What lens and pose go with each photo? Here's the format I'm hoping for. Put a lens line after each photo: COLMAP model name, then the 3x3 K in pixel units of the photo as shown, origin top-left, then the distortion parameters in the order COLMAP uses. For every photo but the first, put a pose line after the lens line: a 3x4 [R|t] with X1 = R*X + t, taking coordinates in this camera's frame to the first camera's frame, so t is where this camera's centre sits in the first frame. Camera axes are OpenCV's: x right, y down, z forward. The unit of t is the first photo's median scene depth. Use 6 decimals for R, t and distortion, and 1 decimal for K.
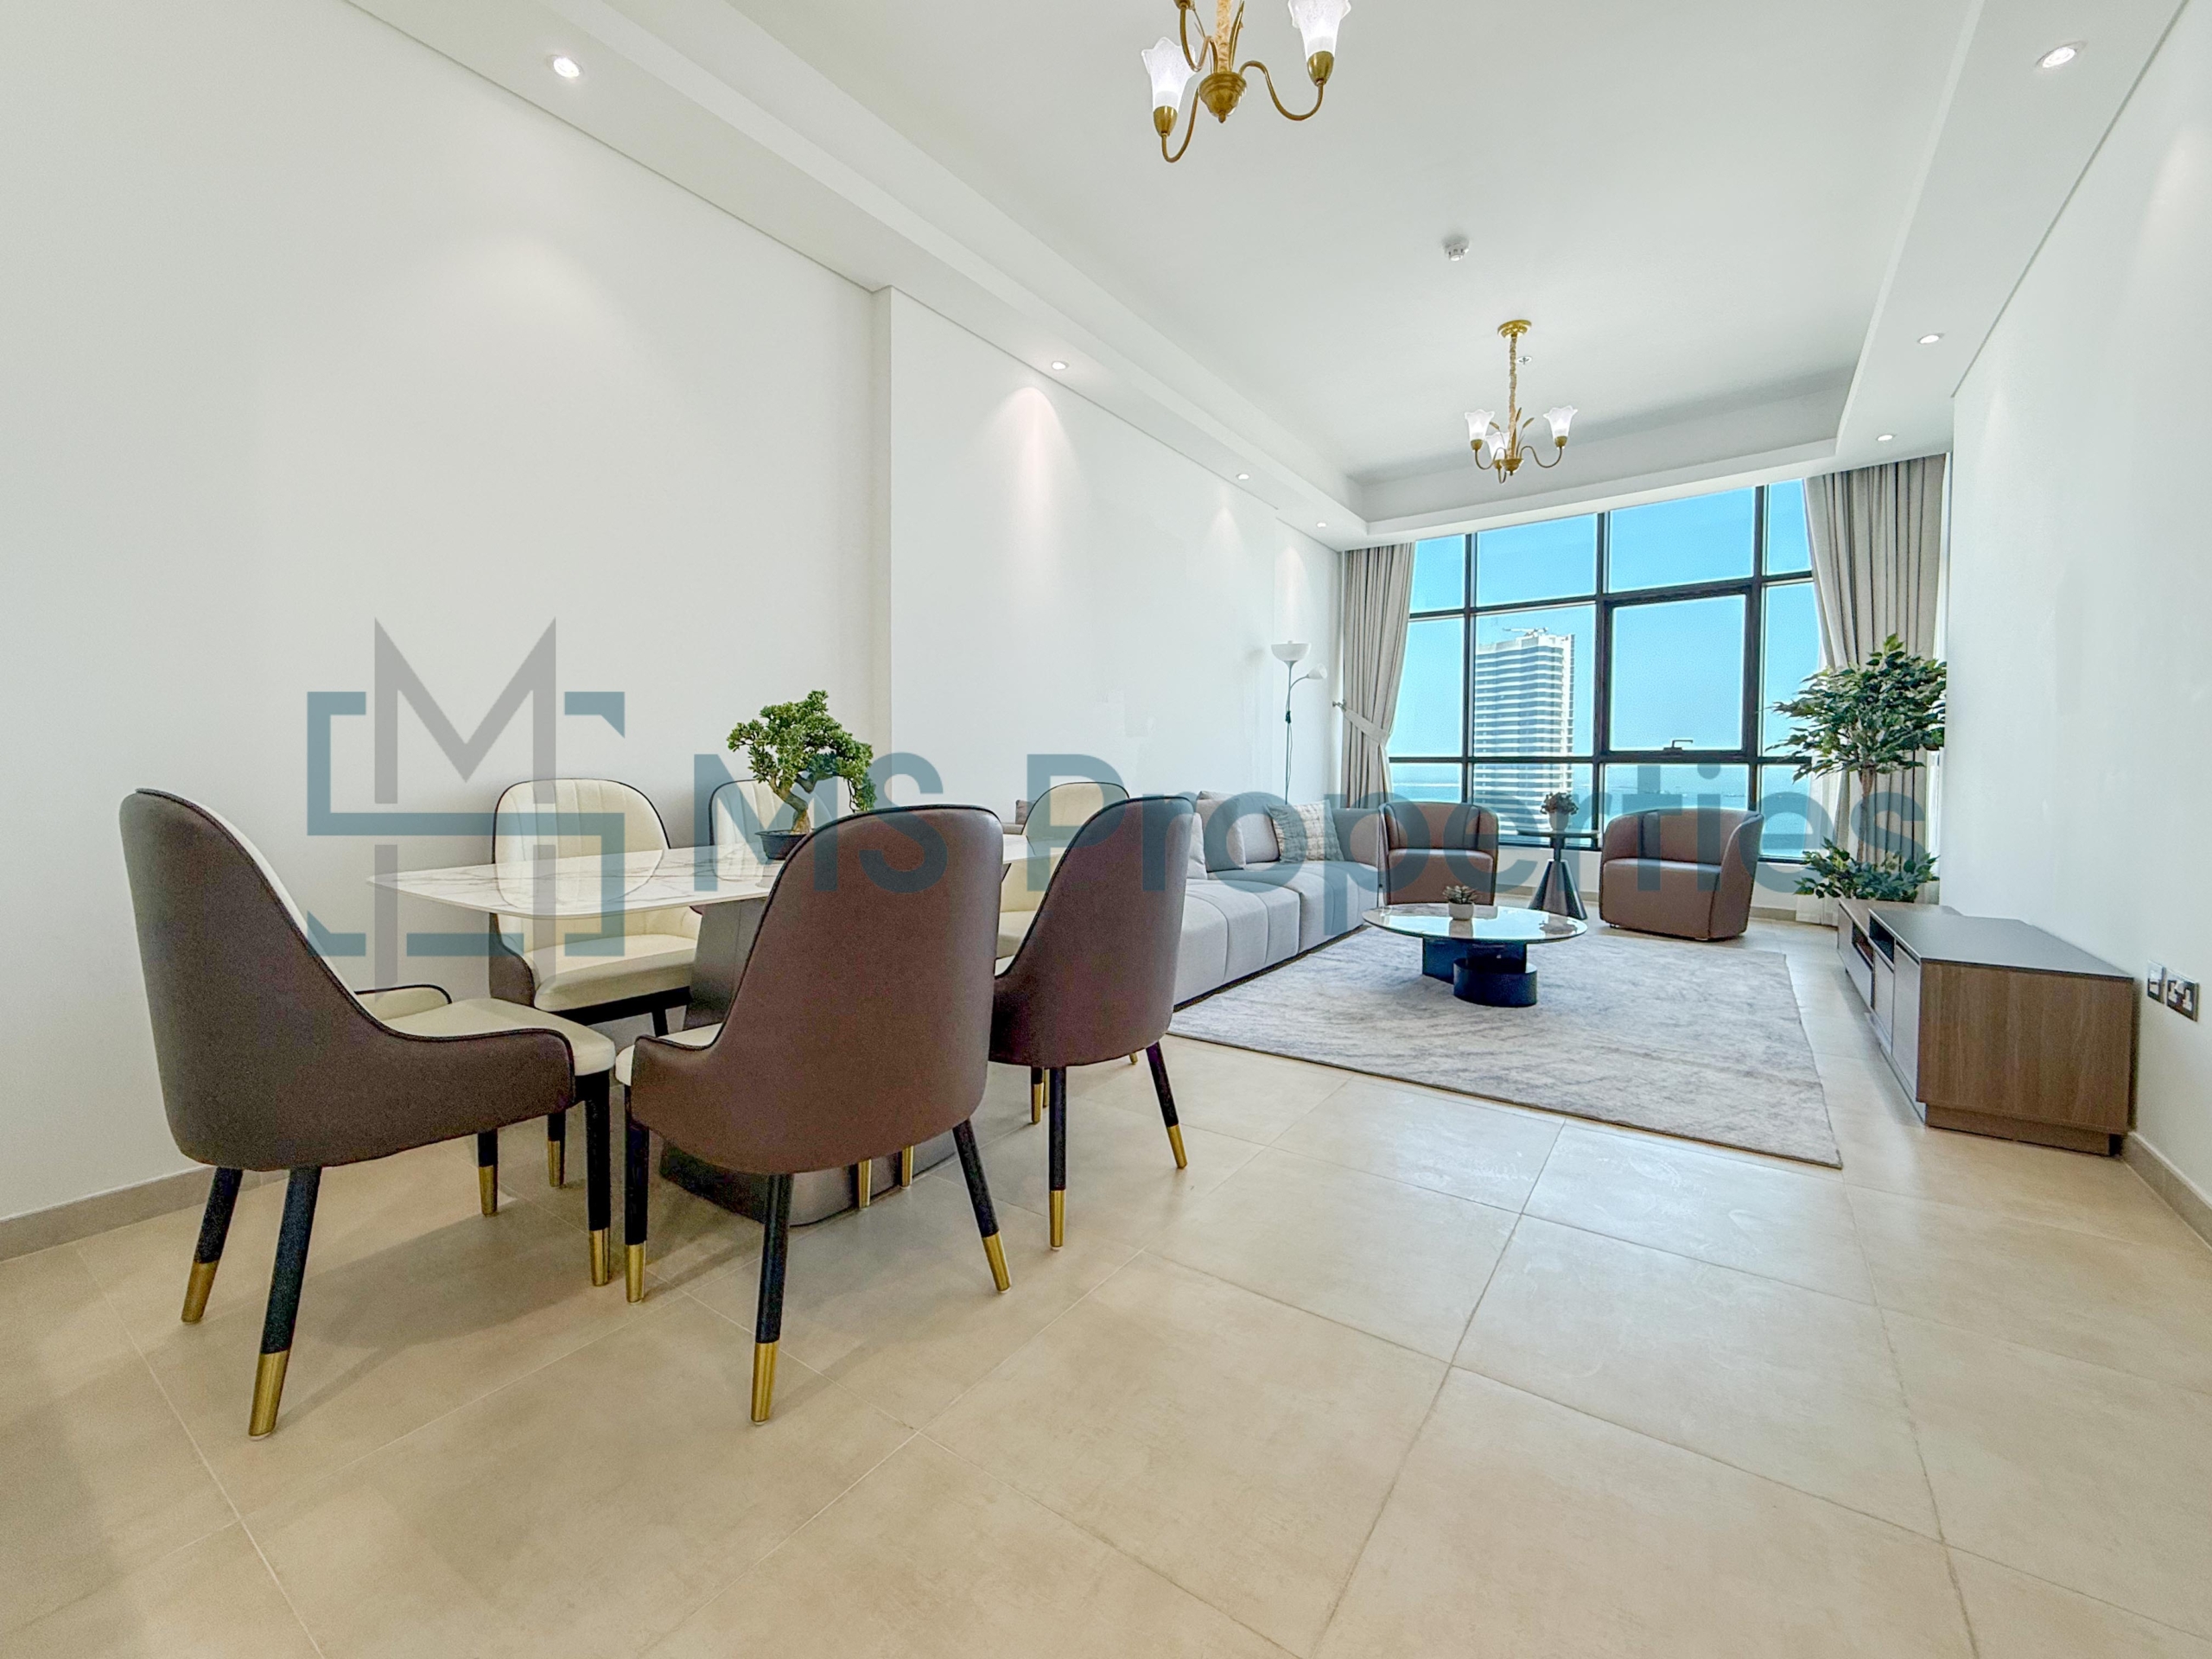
lens RADIAL K [[903.9, 0, 1113.6], [0, 903.9, 782.4], [0, 0, 1]] dist [0.000593, 0.000038]
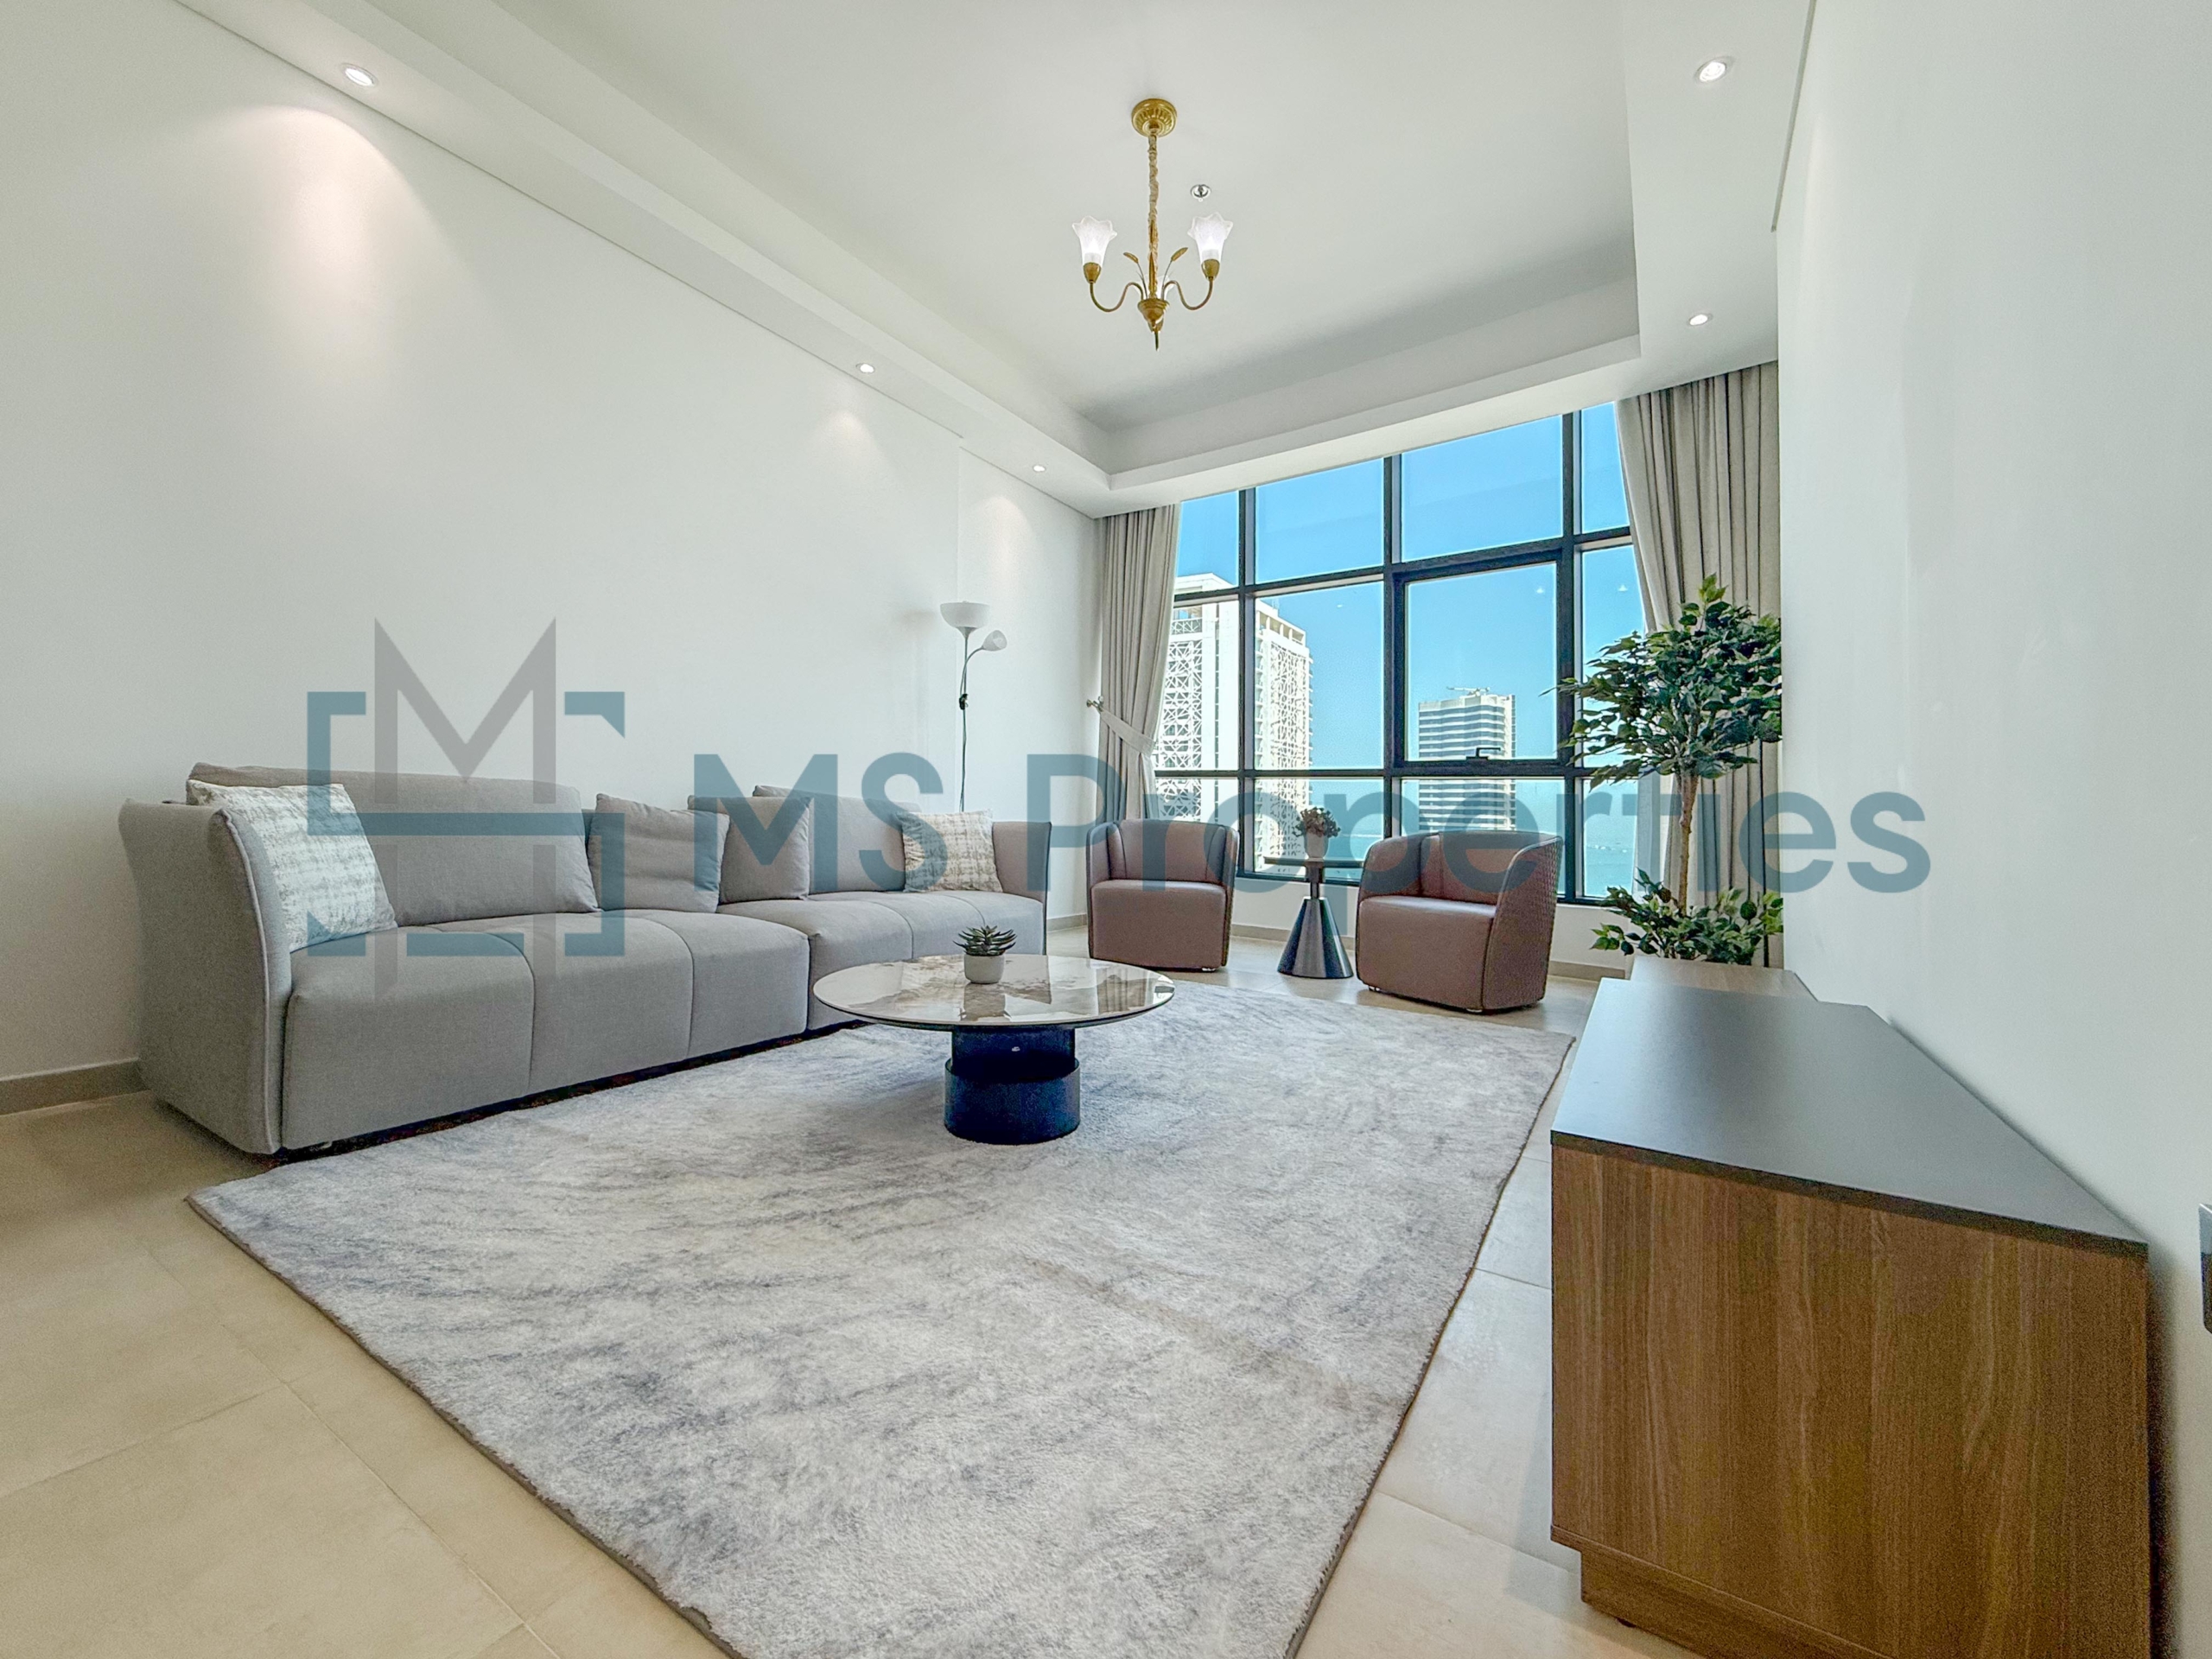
lens RADIAL K [[872.9, 0, 1103.9], [0, 872.9, 770.3], [0, 0, 1]] dist [0.001573, -0.000129]
pose [[0.999436, 0.021385, 0.025876, 0.335696], [-0.019609, 0.997558, -0.067032, 0.036444], [-0.027247, 0.066487, 0.997415, 0.309148]]
